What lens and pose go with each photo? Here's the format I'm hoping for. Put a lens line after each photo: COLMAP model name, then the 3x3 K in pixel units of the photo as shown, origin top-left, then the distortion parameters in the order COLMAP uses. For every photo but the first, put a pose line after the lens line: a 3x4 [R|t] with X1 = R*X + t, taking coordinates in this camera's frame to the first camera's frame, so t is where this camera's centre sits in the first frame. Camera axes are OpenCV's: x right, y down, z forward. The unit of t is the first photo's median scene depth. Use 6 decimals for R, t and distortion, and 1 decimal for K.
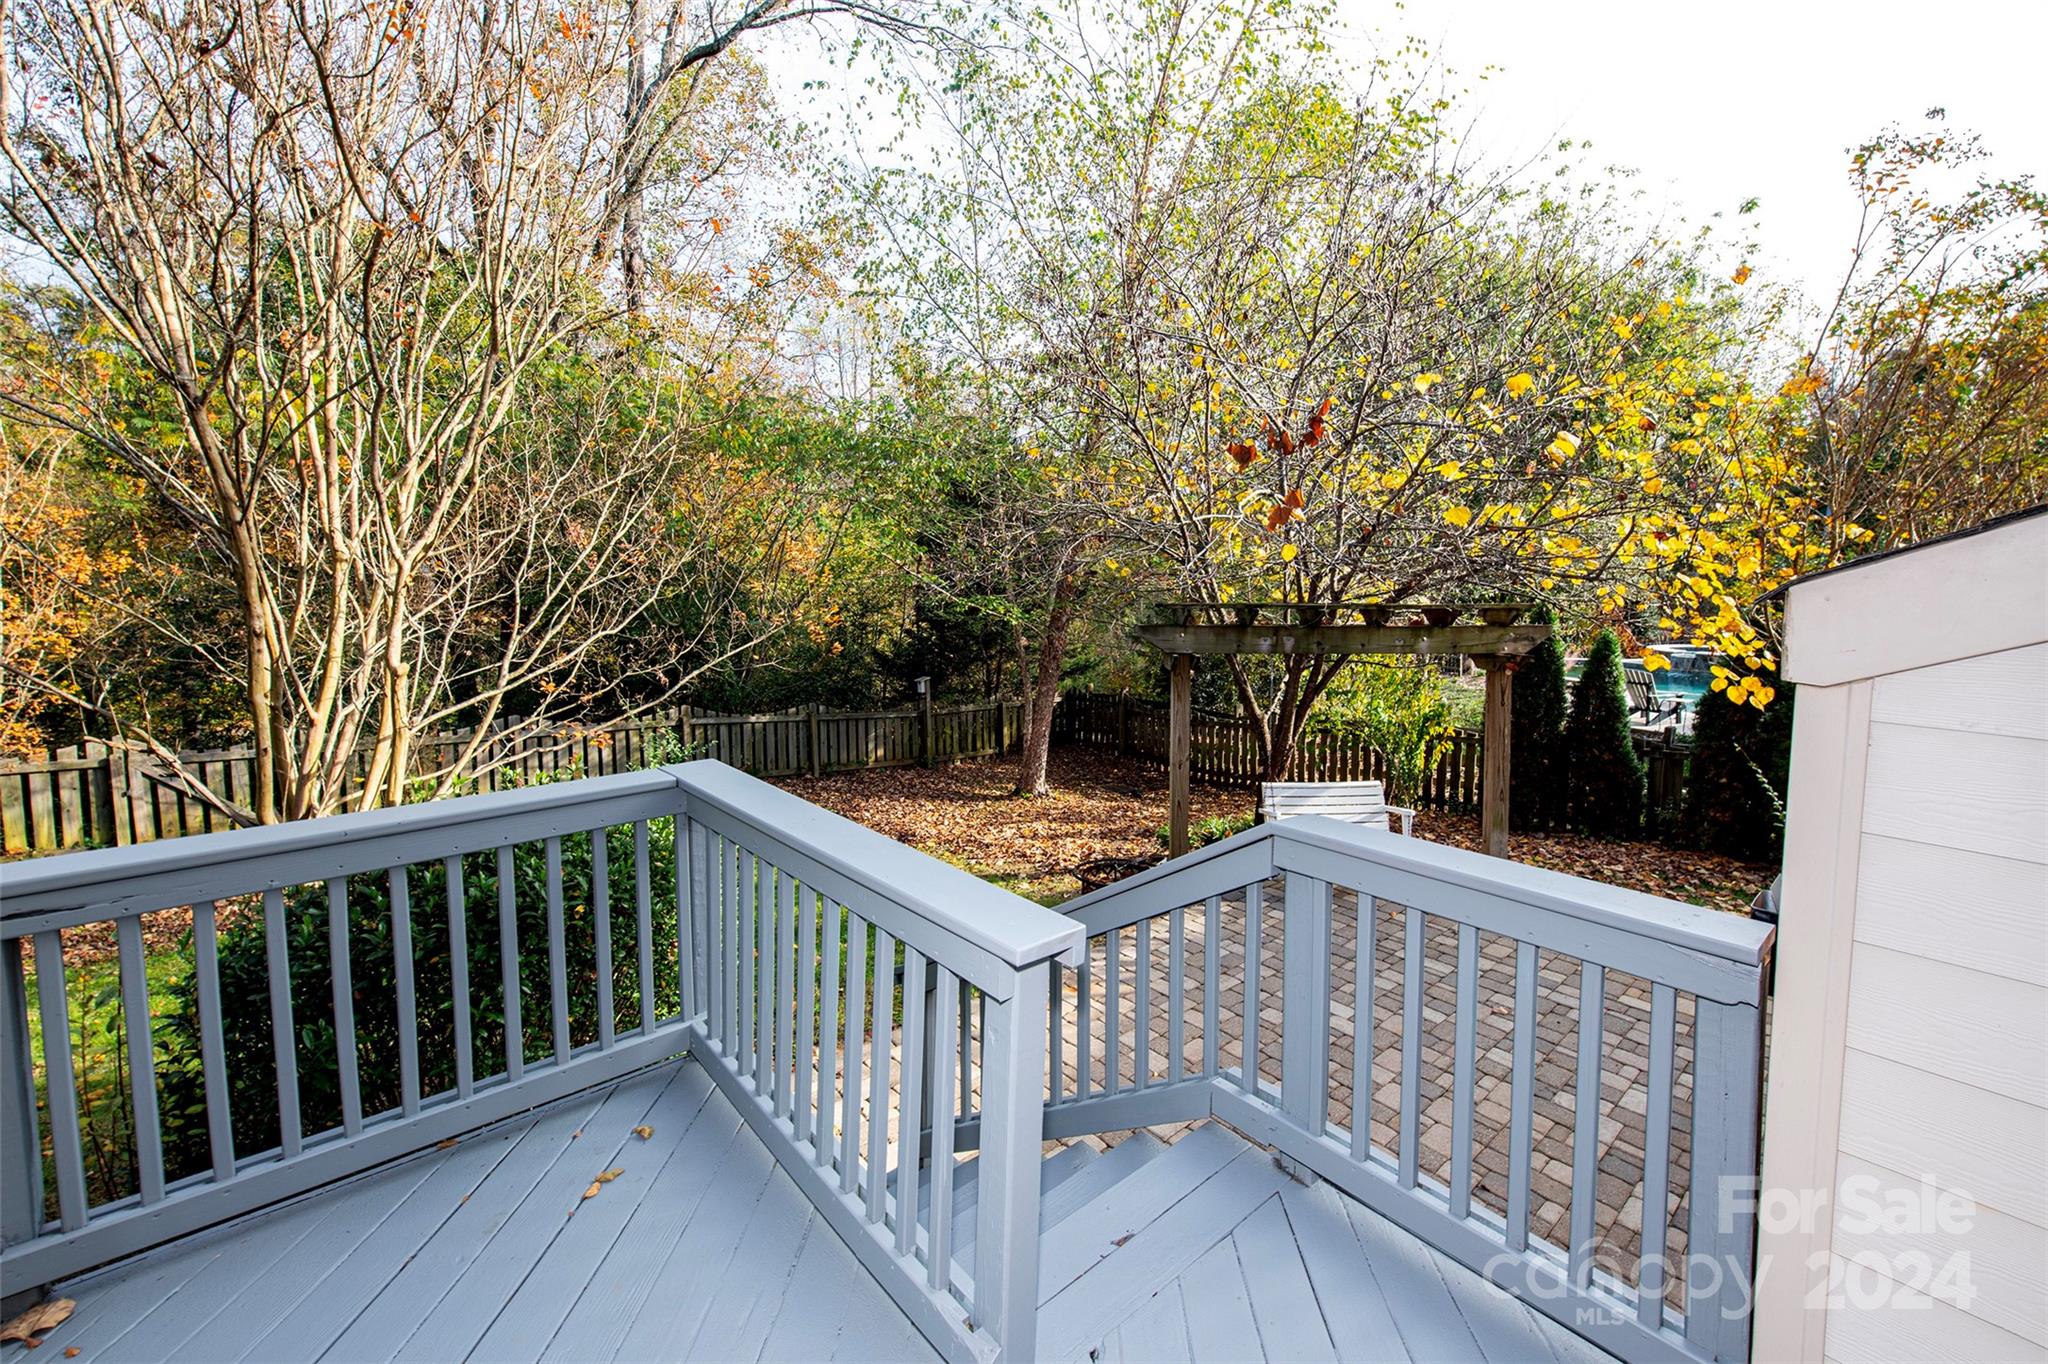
lens RADIAL K [[860.9, 0, 1022.8], [0, 860.9, 642.9], [0, 0, 1]] dist [0.008630, -0.000184]
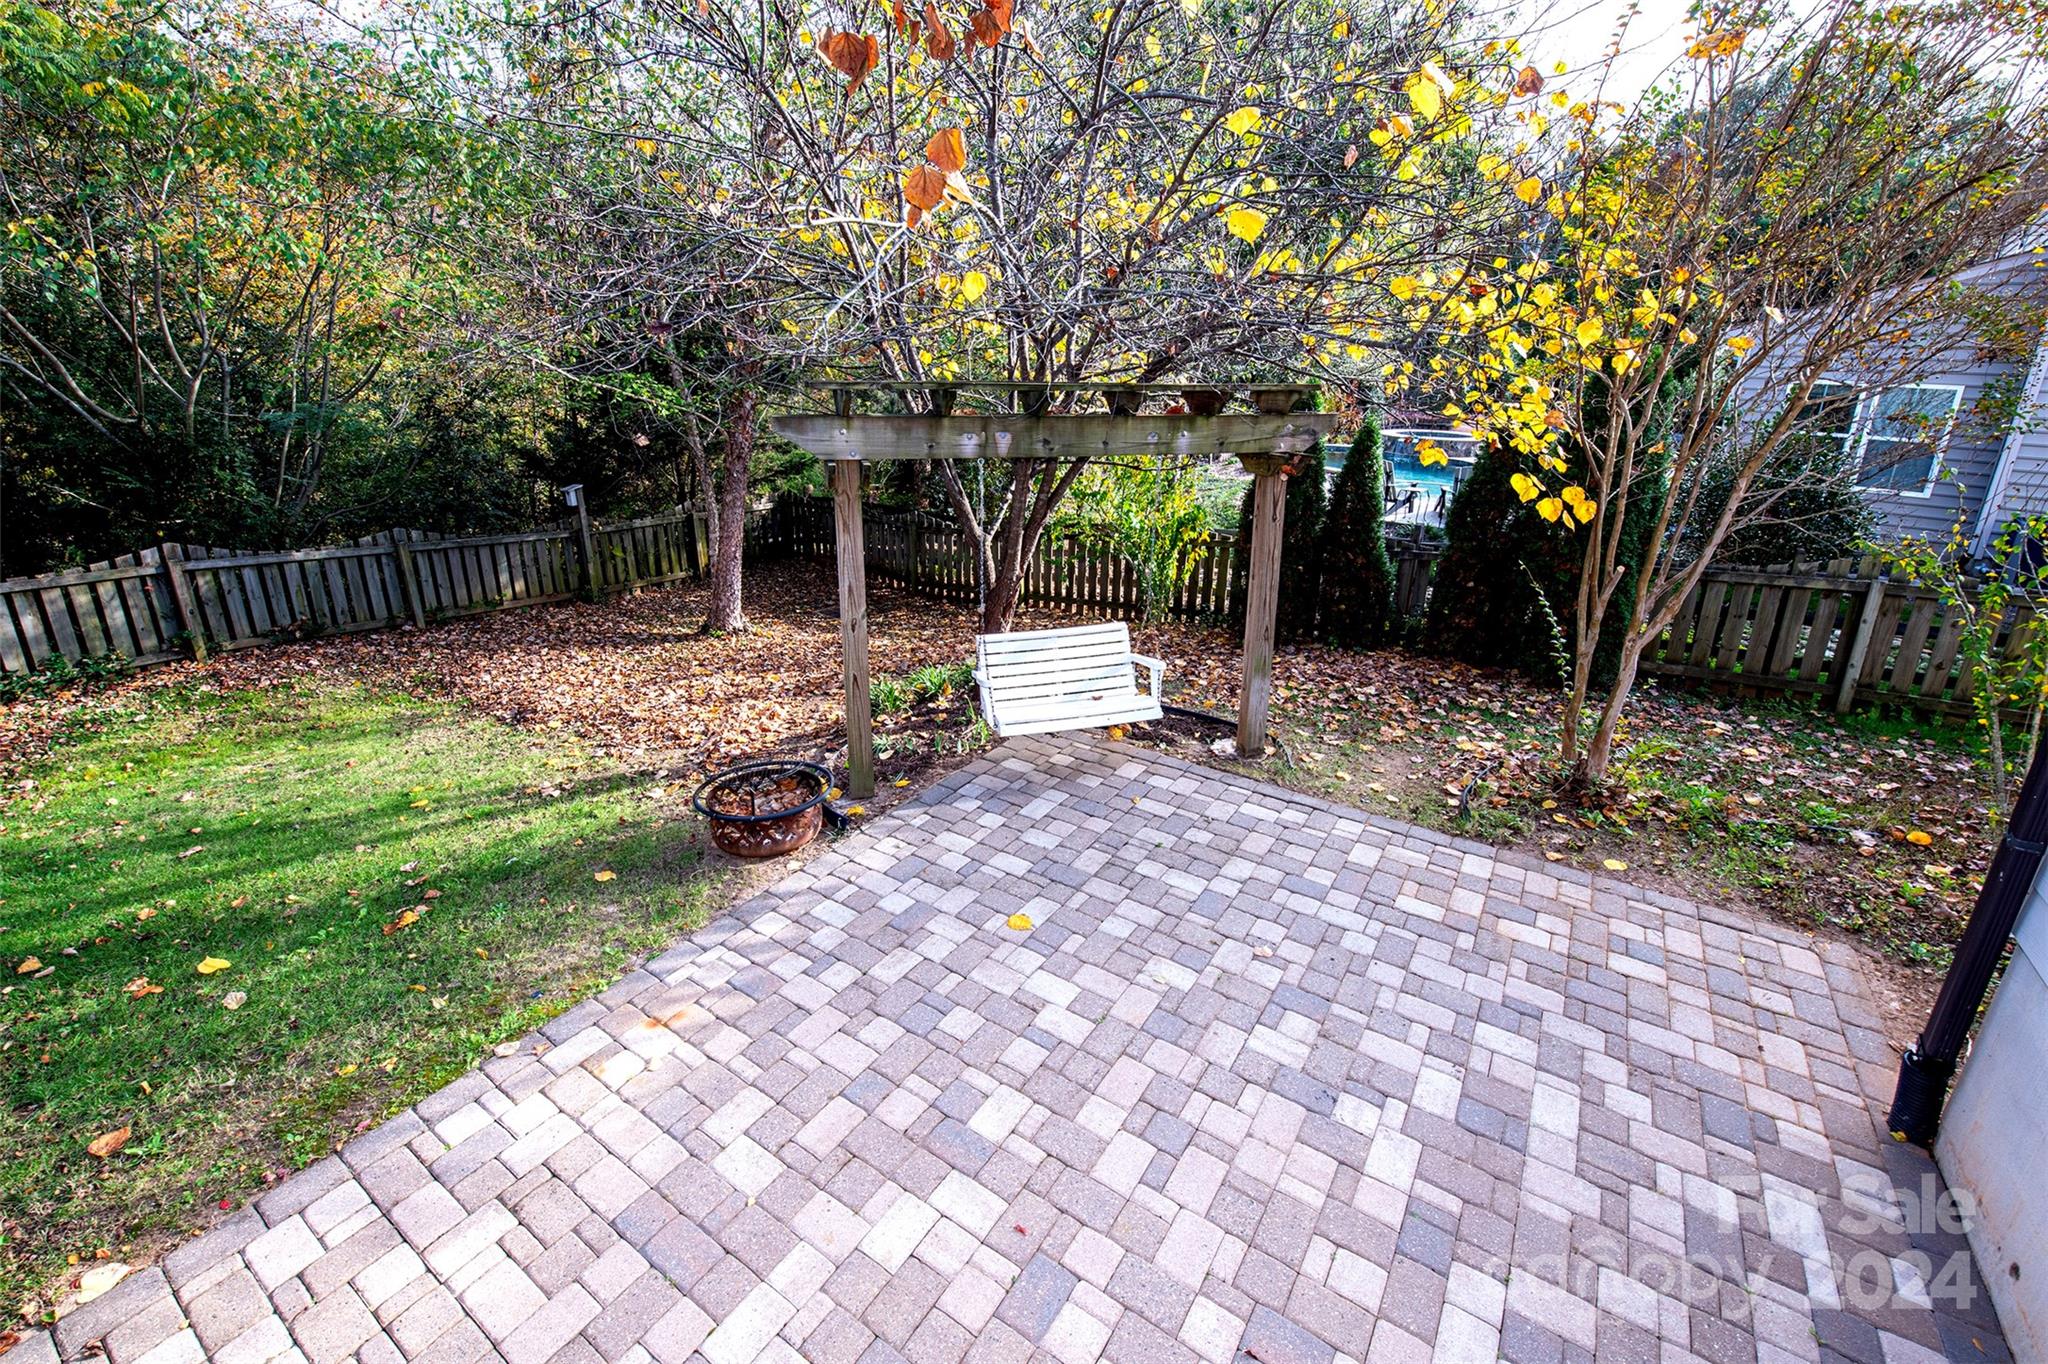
lens RADIAL K [[859.1, 0, 1030.7], [0, 859.1, 631.3], [0, 0, 1]] dist [-0.021826, 0.000041]
pose [[0.963311, -0.070611, 0.258933, 0.097736], [0.009016, 0.972739, 0.231726, -0.007621], [-0.268236, -0.220889, 0.937687, 0.220614]]
